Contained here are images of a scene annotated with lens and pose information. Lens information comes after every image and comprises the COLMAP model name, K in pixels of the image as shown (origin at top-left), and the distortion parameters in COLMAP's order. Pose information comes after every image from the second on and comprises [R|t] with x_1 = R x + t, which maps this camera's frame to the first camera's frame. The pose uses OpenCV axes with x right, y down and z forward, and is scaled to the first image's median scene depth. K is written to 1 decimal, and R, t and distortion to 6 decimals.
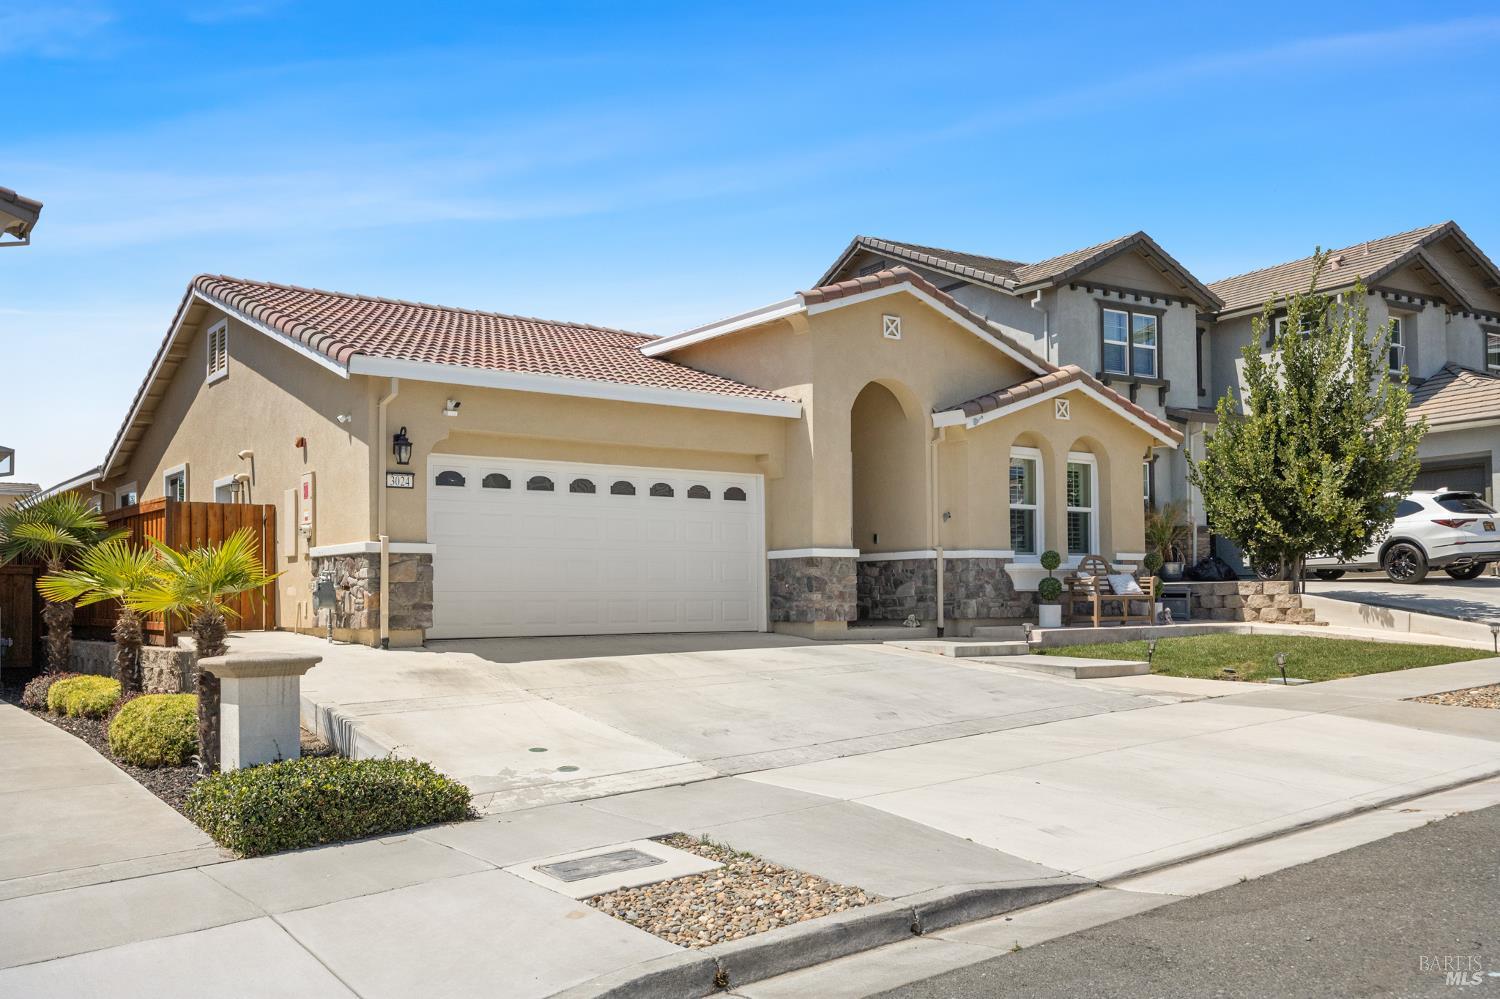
lens RADIAL K [[1304.8, 0, 751.3], [0, 1304.8, 602.9], [0, 0, 1]] dist [-0.003612, 0.001382]
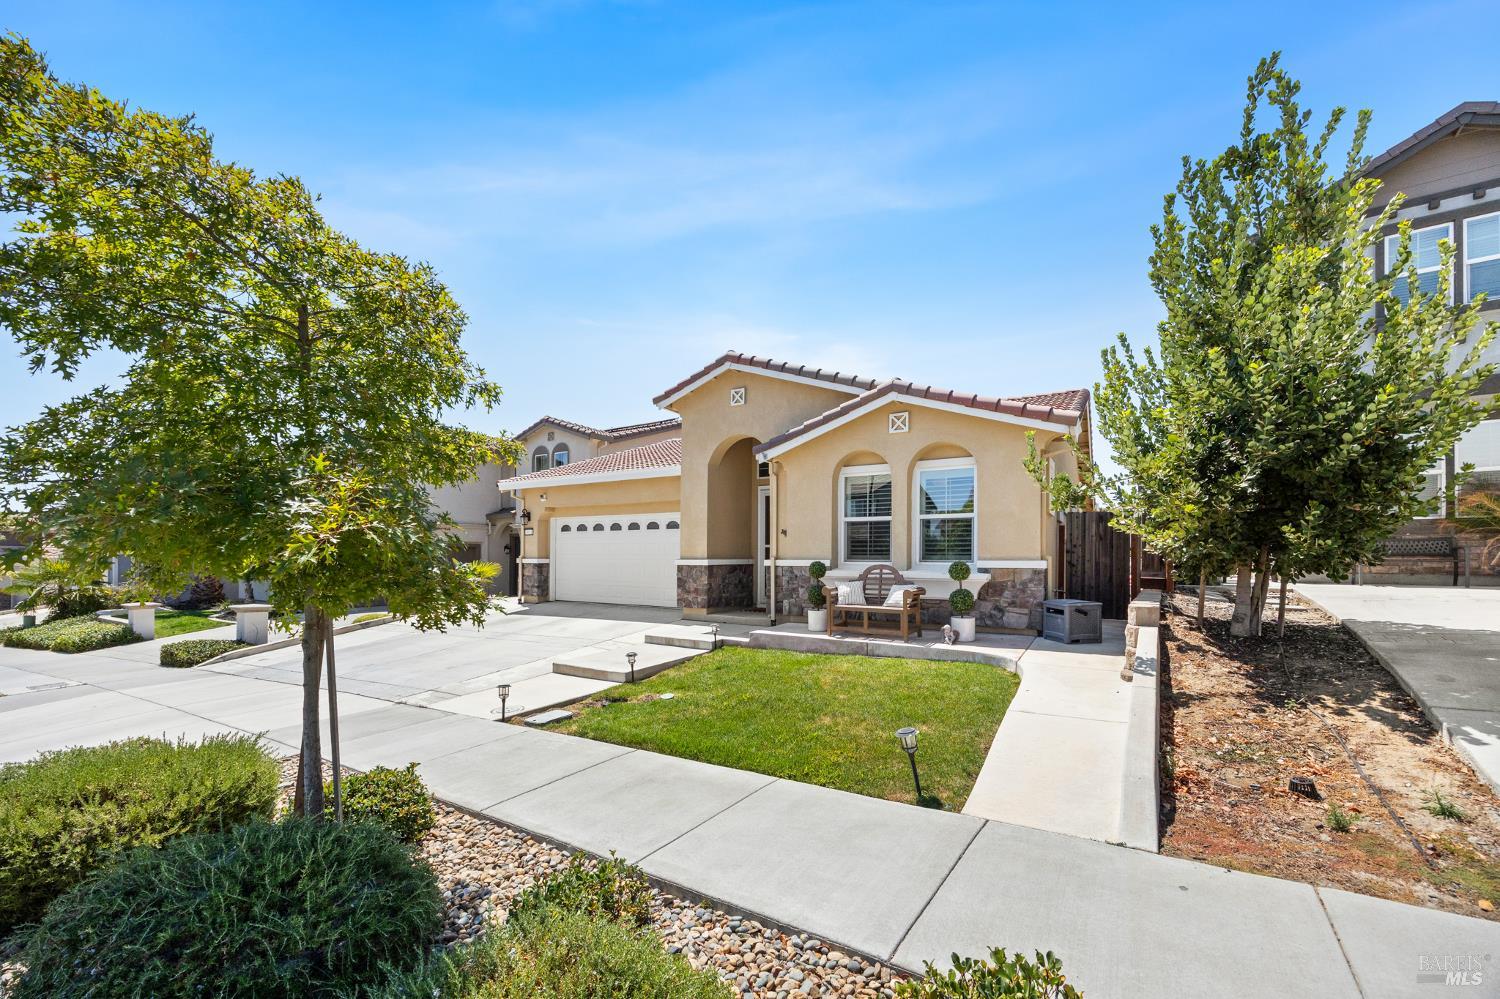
lens RADIAL K [[587.7, 0, 758.9], [0, 587.7, 570.0], [0, 0, 1]] dist [-0.003035, -0.000205]
pose [[0.386867, 0.027316, -0.921731, 0.669045], [-0.010690, 0.999627, 0.025138, -0.044317], [0.922074, 0.000129, 0.387015, 0.760373]]
